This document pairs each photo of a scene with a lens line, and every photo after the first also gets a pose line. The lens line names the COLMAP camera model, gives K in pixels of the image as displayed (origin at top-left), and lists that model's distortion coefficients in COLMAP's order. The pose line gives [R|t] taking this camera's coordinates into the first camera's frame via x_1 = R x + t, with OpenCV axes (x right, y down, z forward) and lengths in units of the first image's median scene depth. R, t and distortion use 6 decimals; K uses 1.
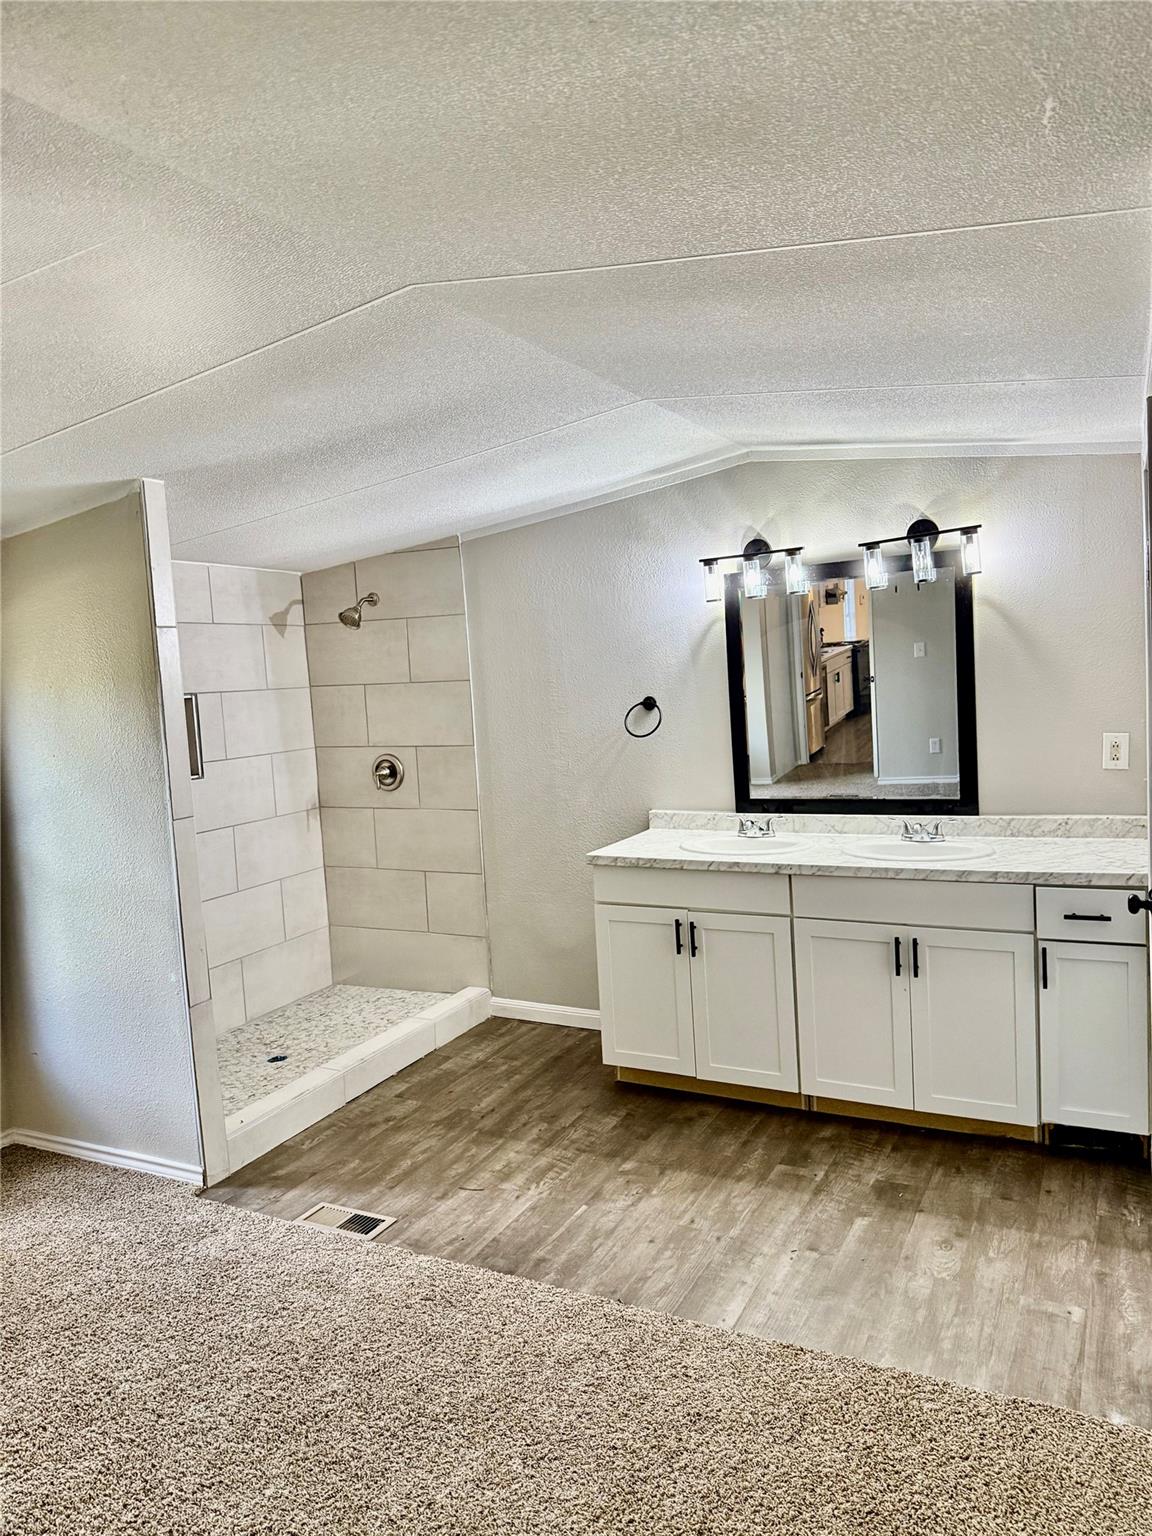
lens RADIAL K [[1065.7, 0, 570.3], [0, 1065.7, 768.7], [0, 0, 1]] dist [0.177940, -0.379079]
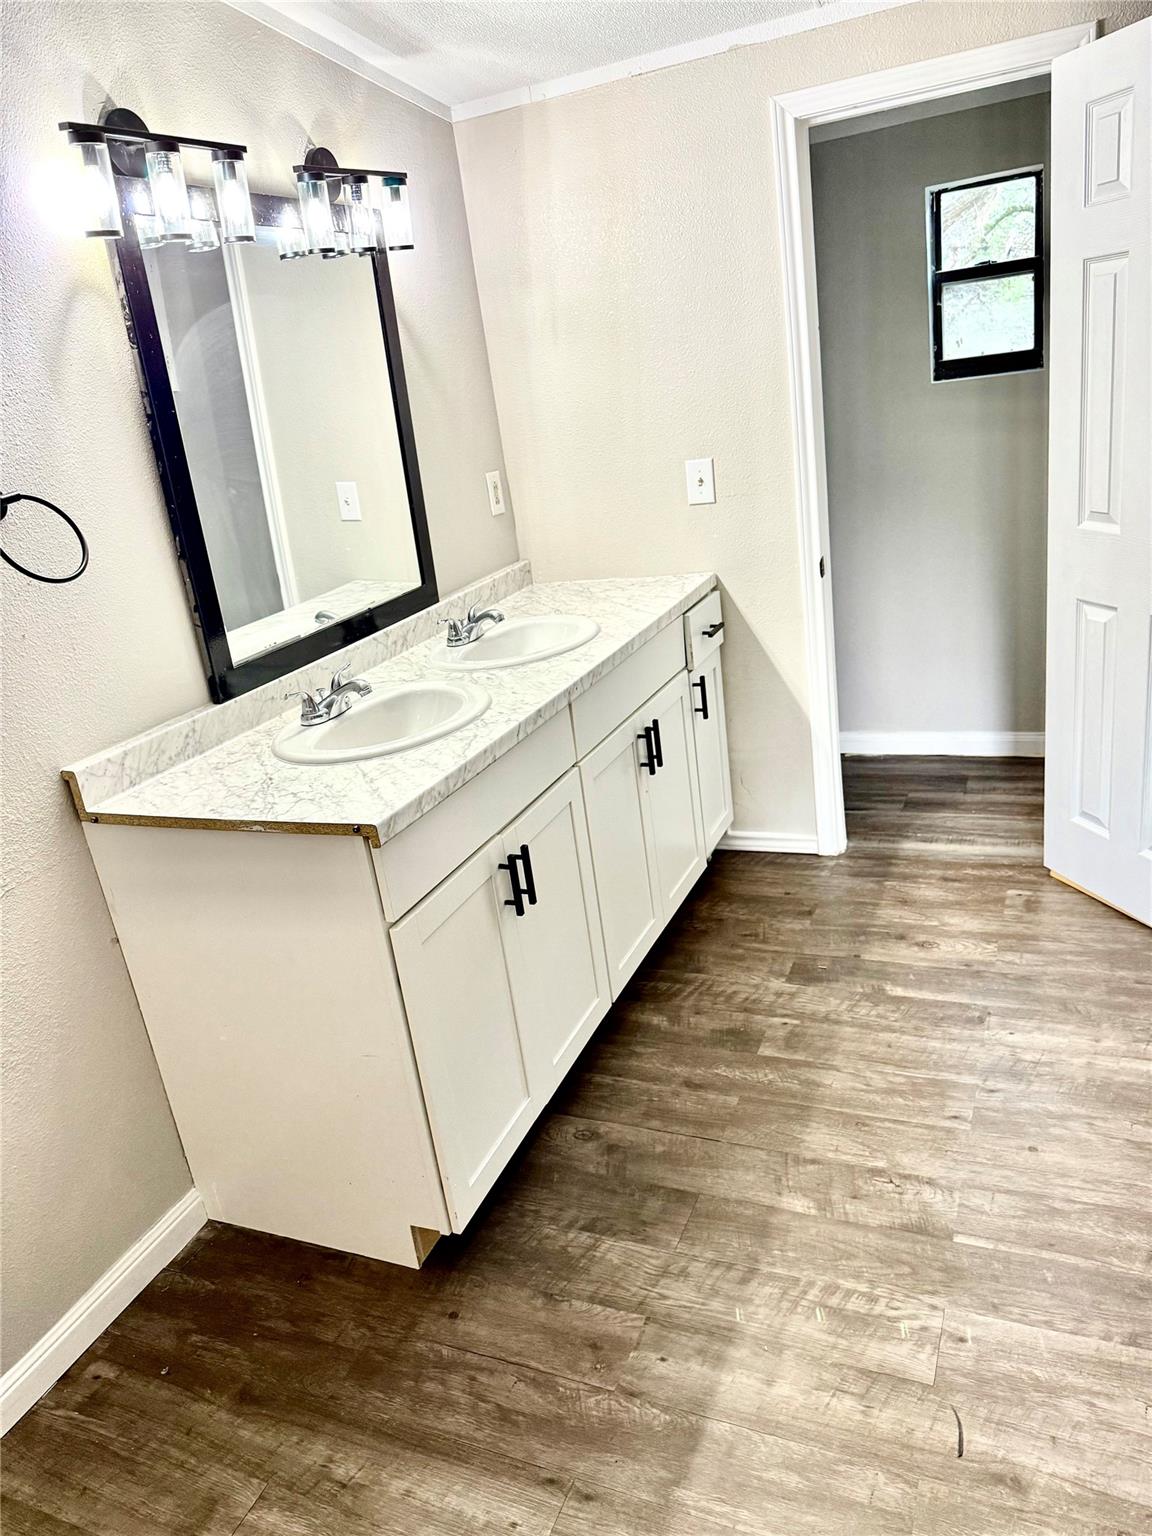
lens RADIAL K [[1073.1, 0, 568.0], [0, 1073.1, 771.3], [0, 0, 1]] dist [0.028703, -0.065042]
pose [[-0.061773, -0.278529, 0.958439, -0.387091], [0.224490, 0.931791, 0.285253, -0.040111], [-0.972516, 0.232781, 0.004967, 0.954956]]
